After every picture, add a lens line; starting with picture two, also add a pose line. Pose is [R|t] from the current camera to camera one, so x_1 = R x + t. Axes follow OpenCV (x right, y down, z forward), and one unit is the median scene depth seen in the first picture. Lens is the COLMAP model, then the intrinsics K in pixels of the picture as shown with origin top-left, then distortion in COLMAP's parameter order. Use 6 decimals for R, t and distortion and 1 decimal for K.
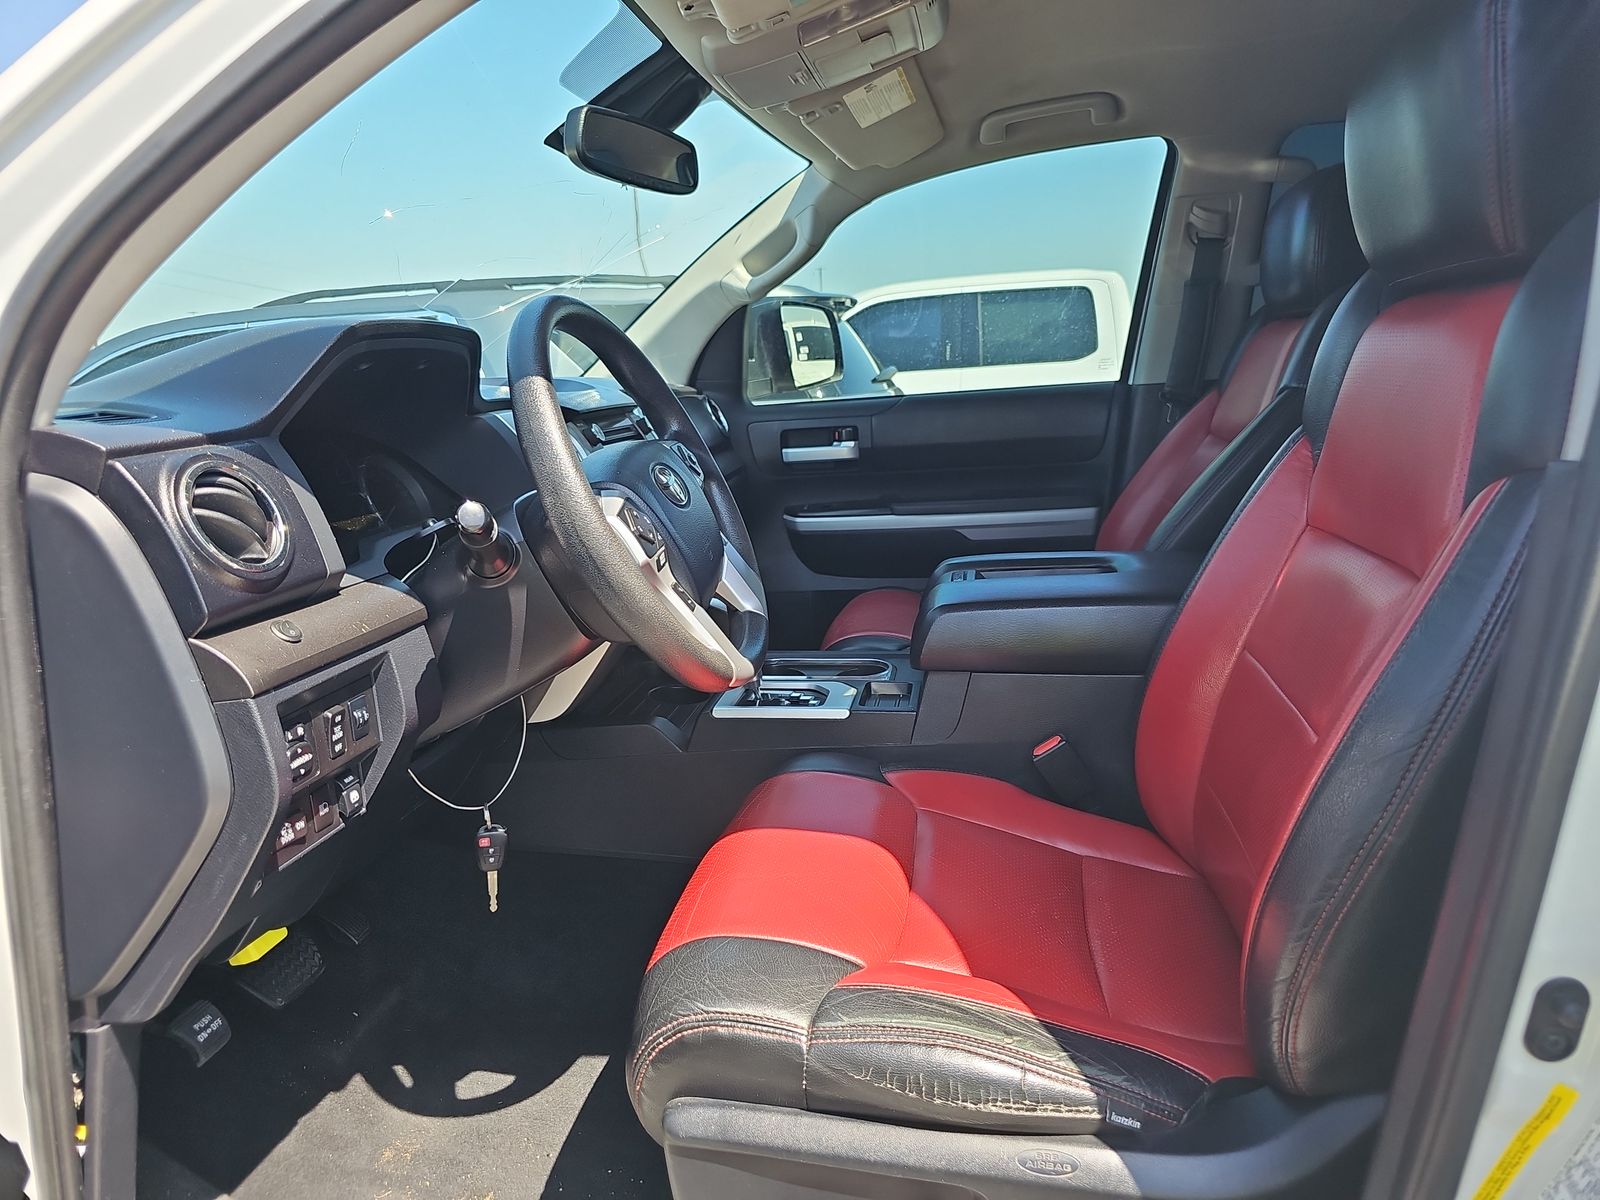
lens RADIAL K [[1070.8, 0, 817.4], [0, 1070.8, 604.3], [0, 0, 1]] dist [0.033462, -0.029521]
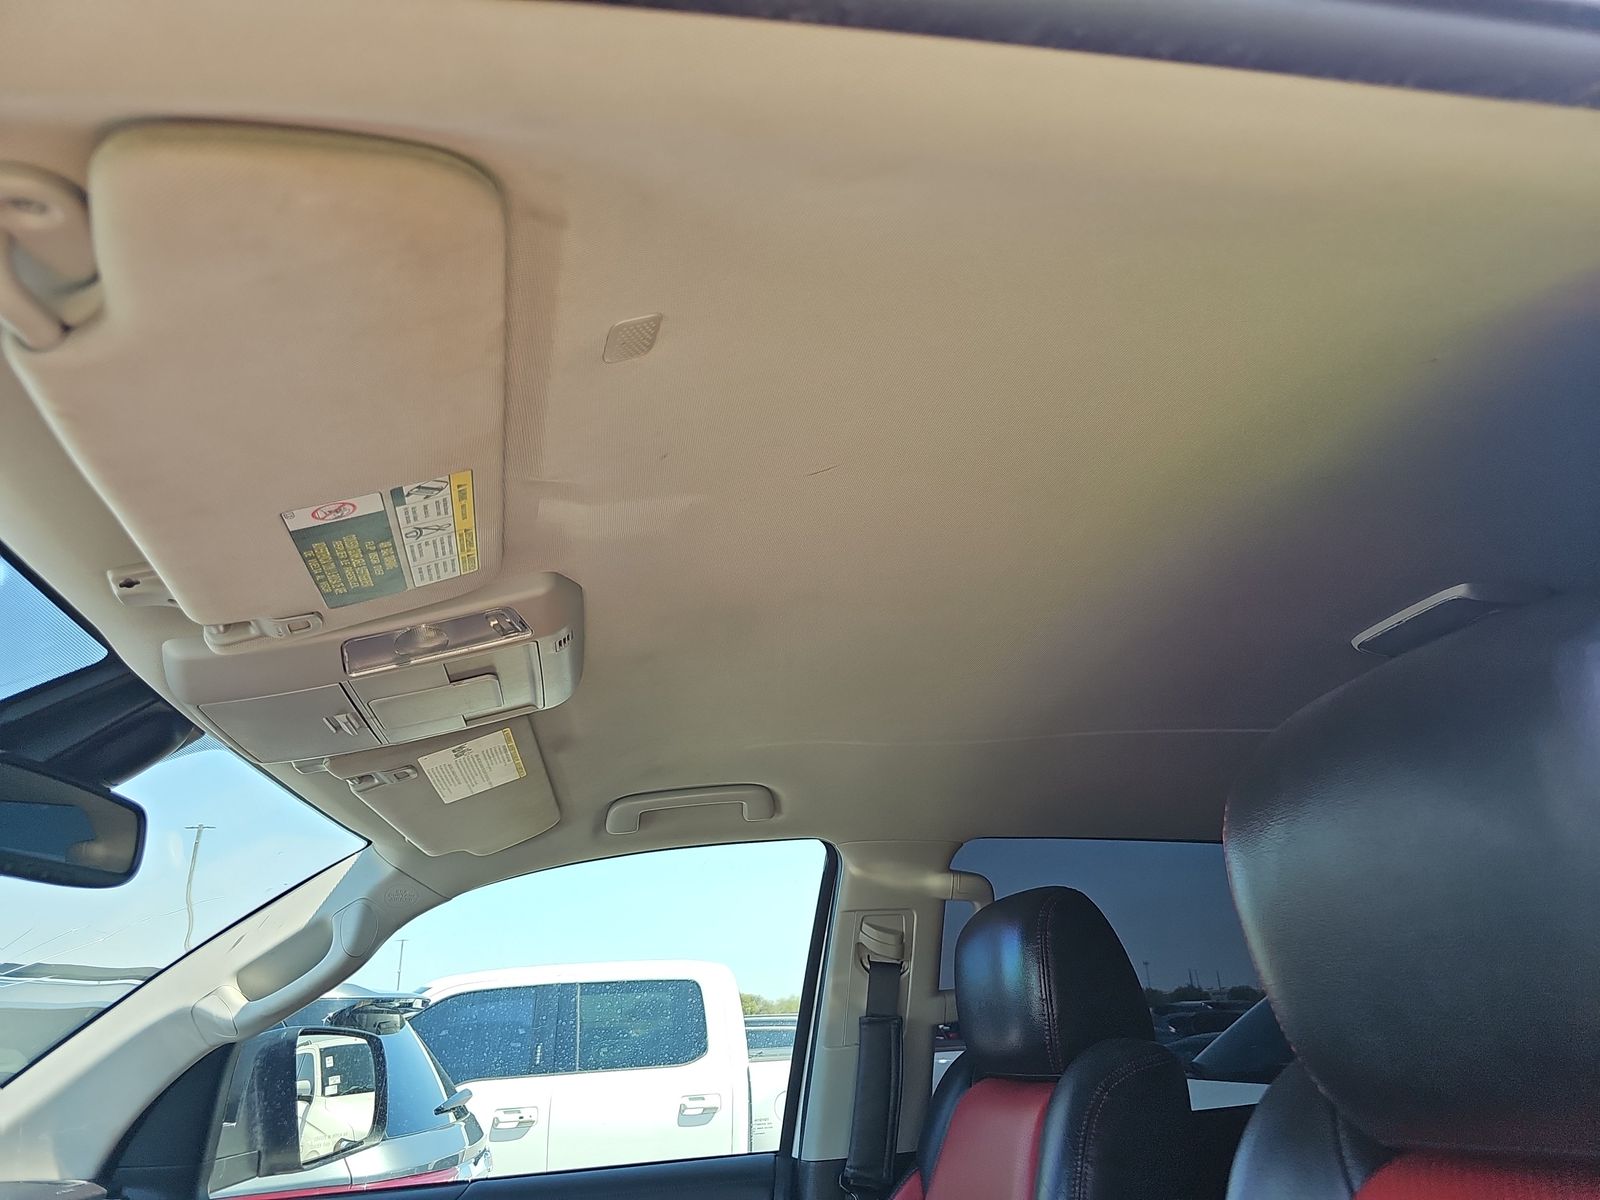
lens RADIAL K [[1070.8, 0, 805.2], [0, 1070.8, 595.2], [0, 0, 1]] dist [0.033462, -0.029521]
pose [[0.940708, 0.134234, 0.311530, 0.022001], [0.070685, 0.820646, -0.567048, -0.117959], [-0.331772, 0.555447, 0.762500, 0.263684]]
